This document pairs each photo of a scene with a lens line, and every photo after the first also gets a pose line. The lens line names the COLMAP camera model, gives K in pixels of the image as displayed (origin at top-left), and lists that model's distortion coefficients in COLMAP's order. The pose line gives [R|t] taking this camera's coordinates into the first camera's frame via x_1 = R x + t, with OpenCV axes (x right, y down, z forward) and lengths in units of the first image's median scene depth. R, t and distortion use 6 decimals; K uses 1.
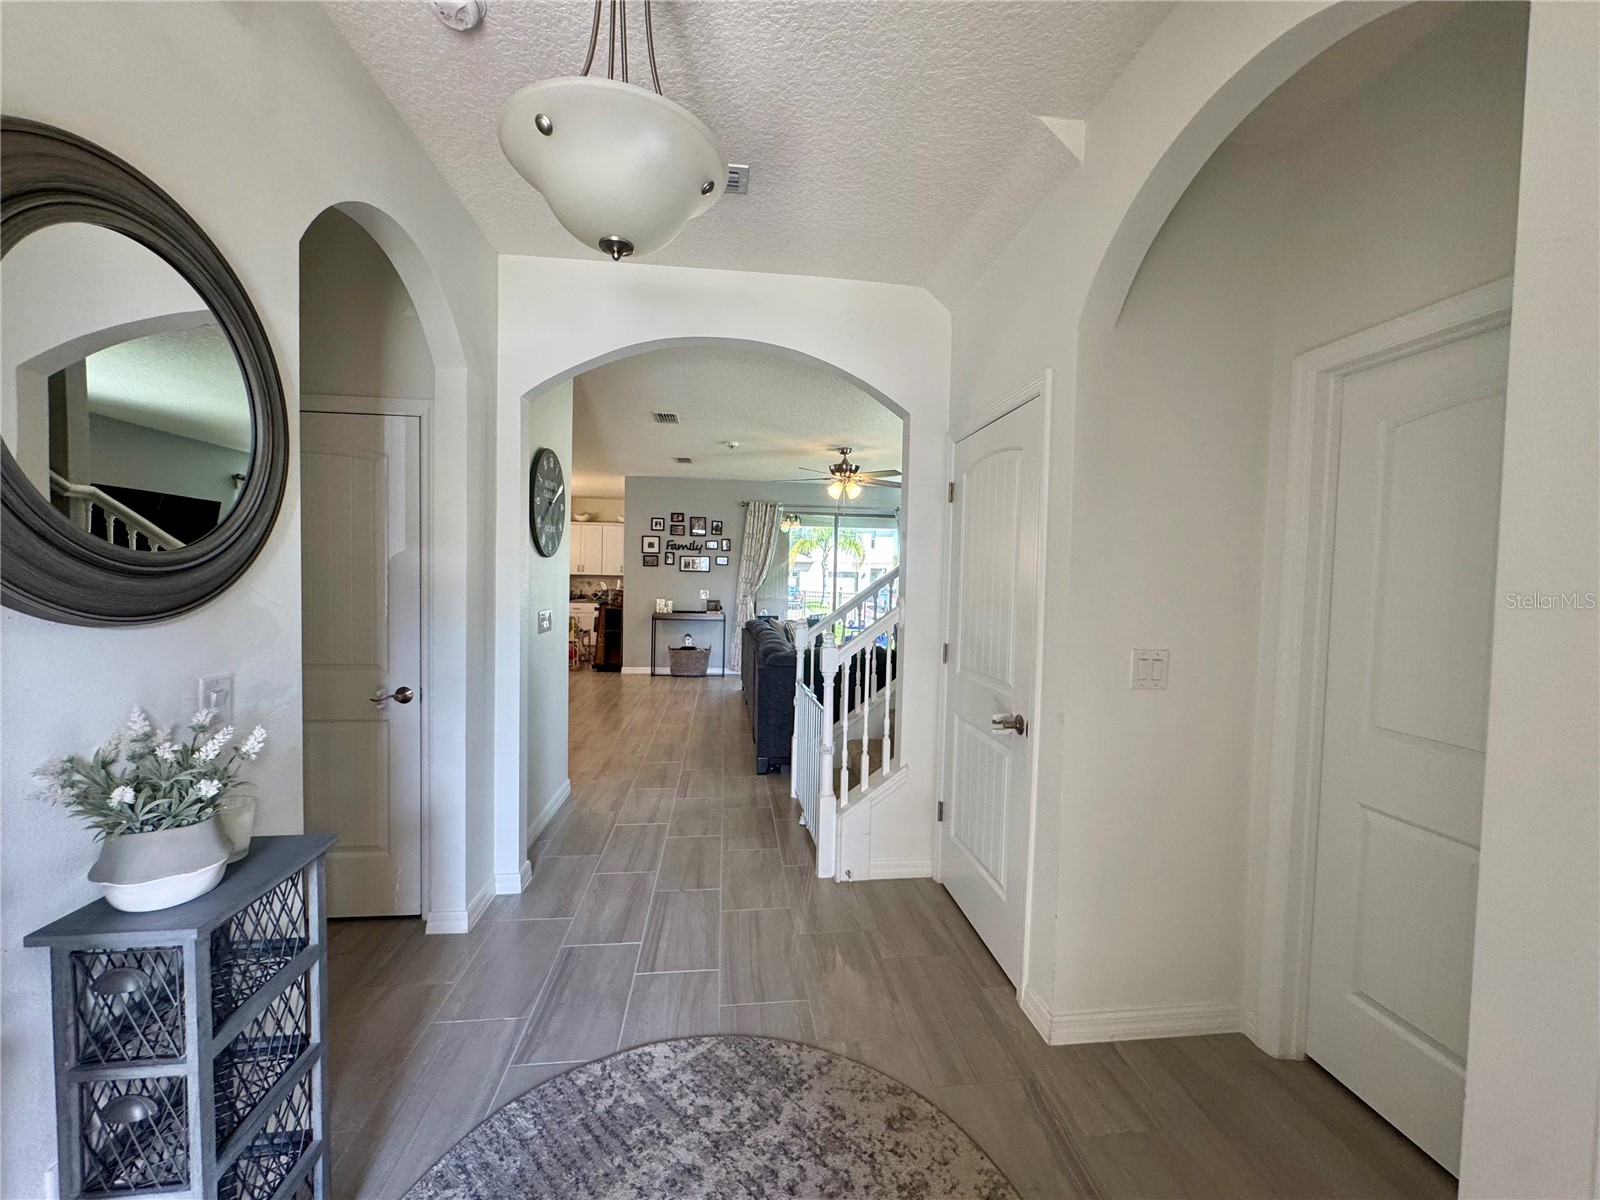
lens RADIAL K [[640.7, 0, 797.7], [0, 640.7, 602.8], [0, 0, 1]] dist [-0.000288, -0.000065]
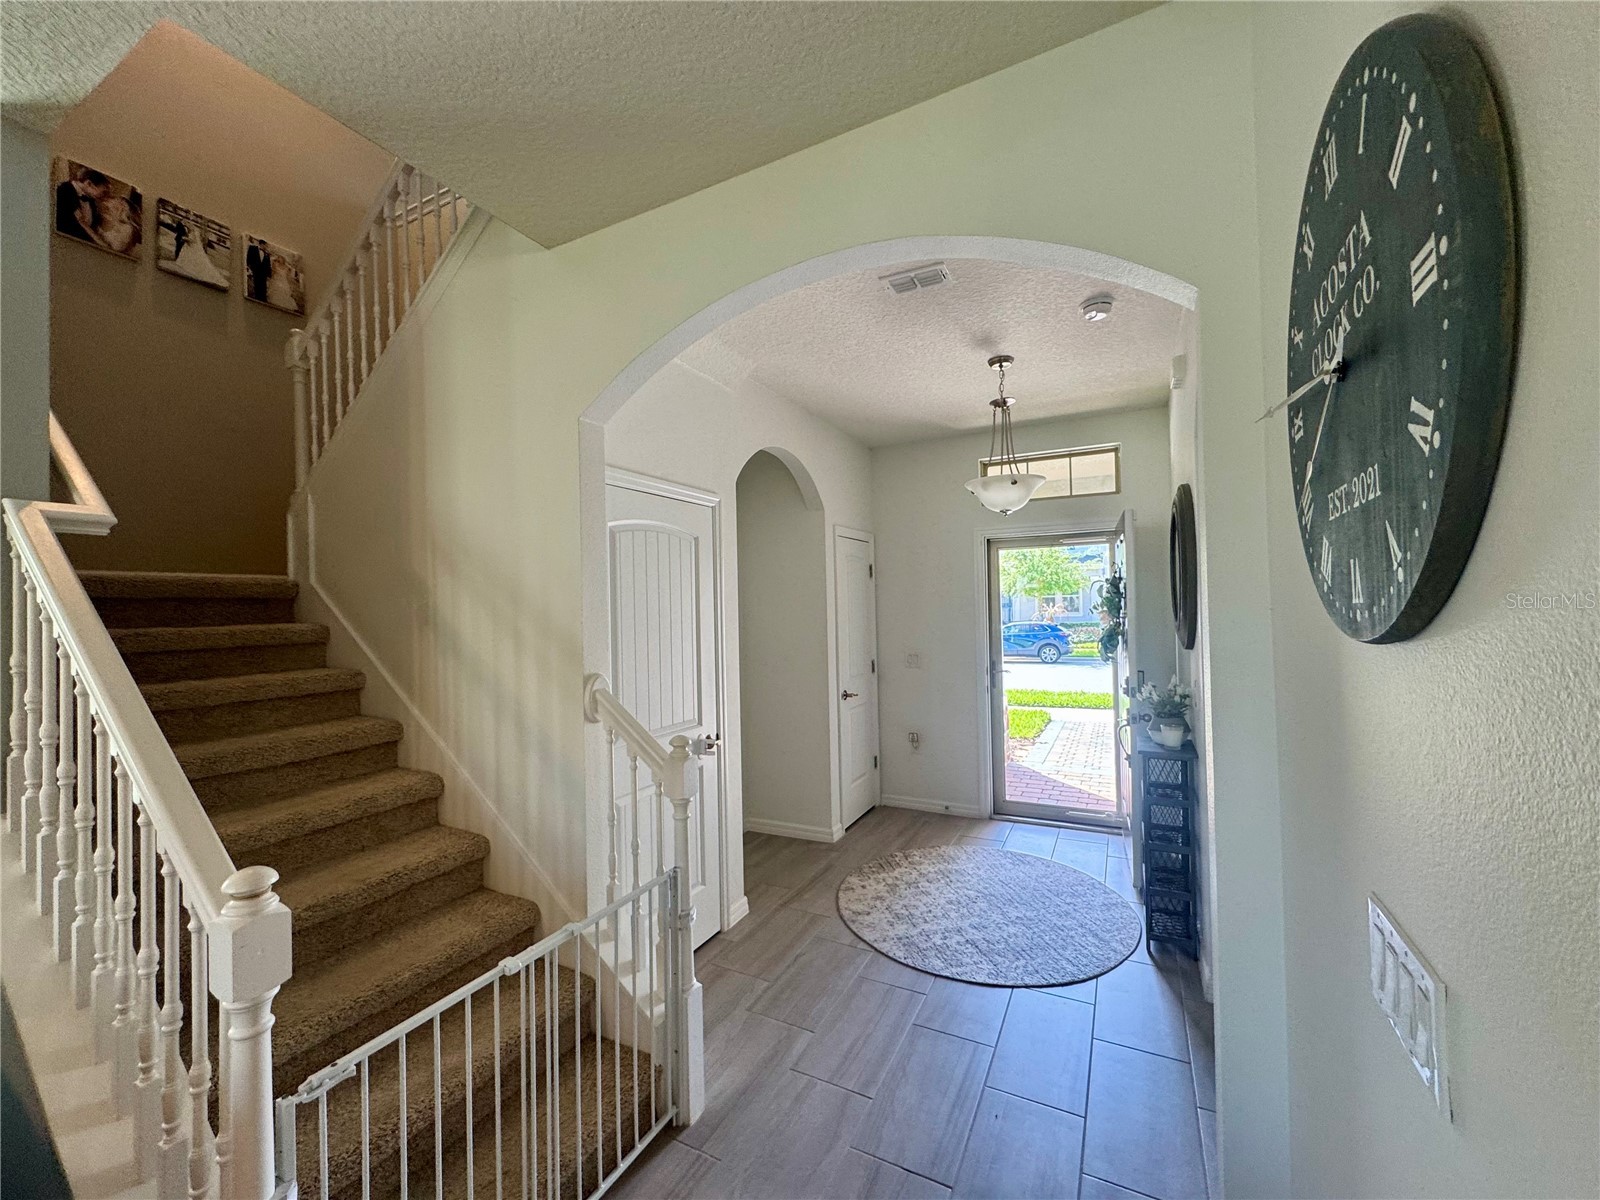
lens RADIAL K [[640.7, 0, 797.7], [0, 640.7, 602.8], [0, 0, 1]] dist [-0.000288, -0.000065]
pose [[-0.833528, 0.003606, 0.552465, -0.735683], [0.027861, 0.998981, 0.035515, -0.194533], [-0.551774, 0.044995, -0.832779, 2.636472]]
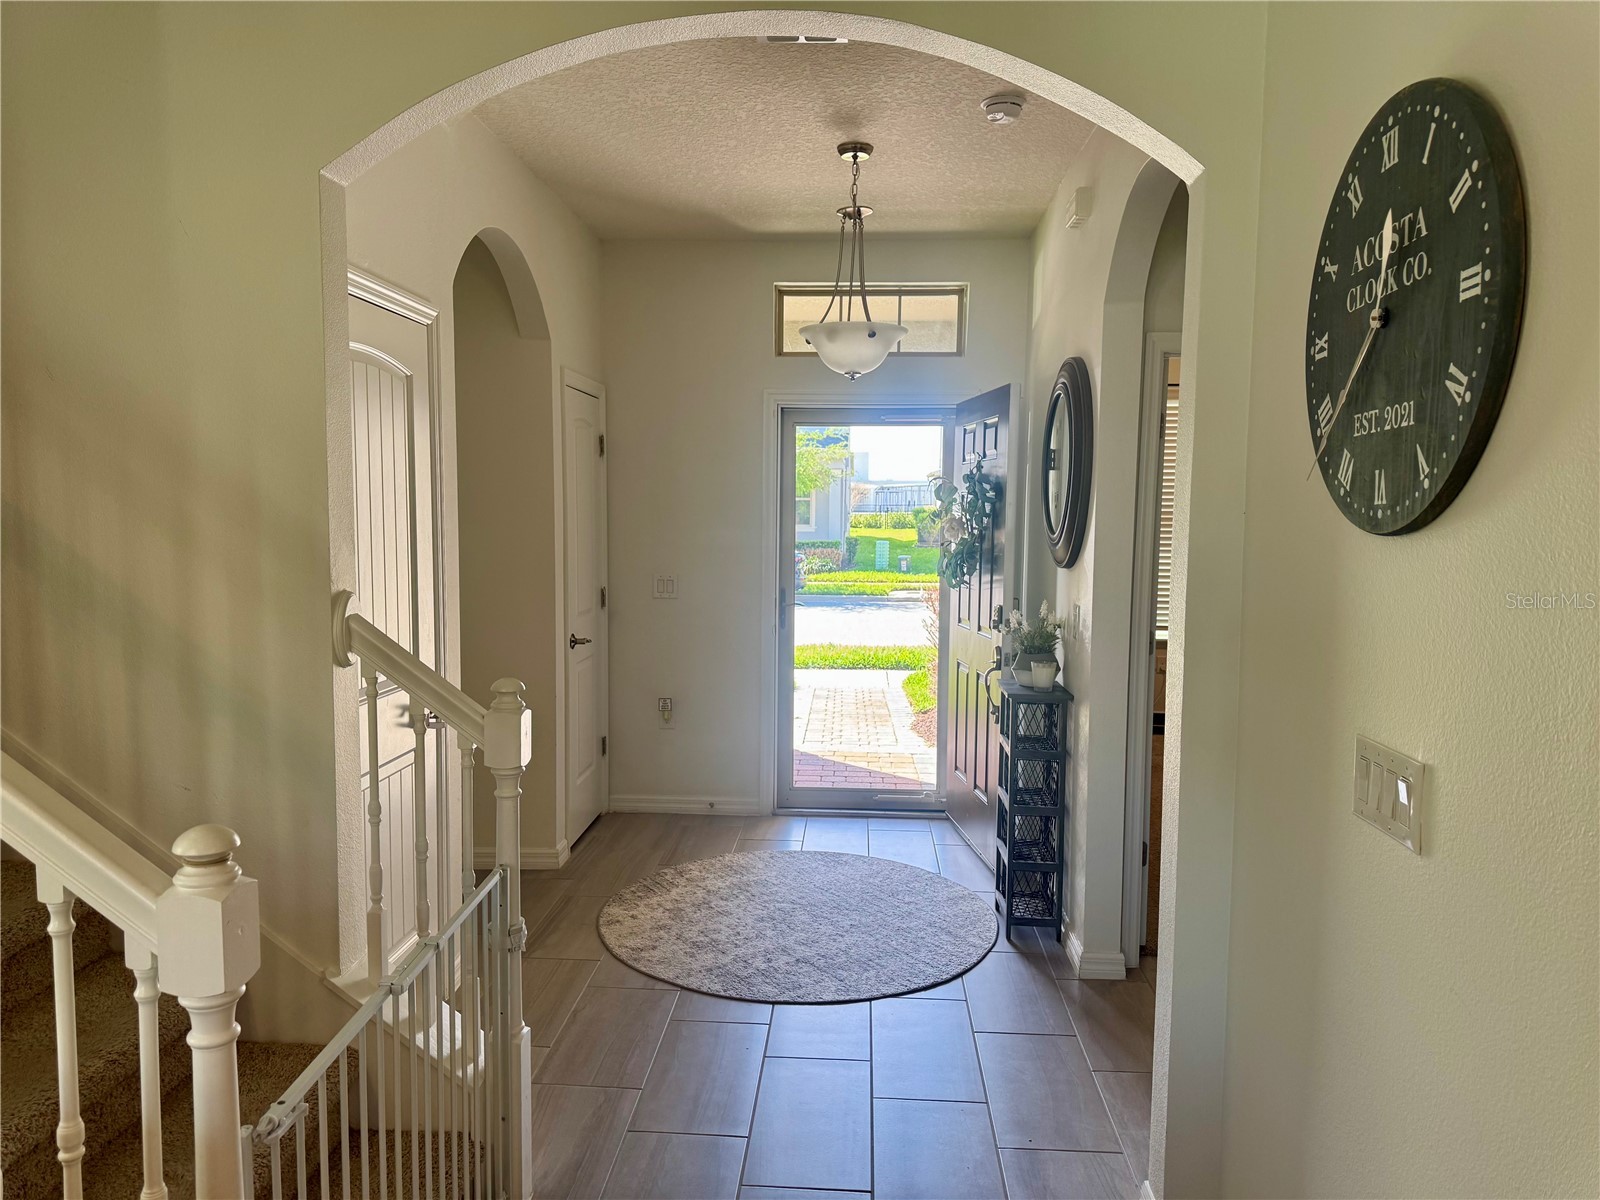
lens RADIAL K [[1118.1, 0, 798.0], [0, 1118.1, 600.9], [0, 0, 1]] dist [0.062432, -0.041597]
pose [[-0.983949, -0.043399, 0.173090, -0.512788], [-0.021519, 0.991754, 0.126337, -0.198457], [-0.177145, 0.120585, -0.976770, 3.084201]]
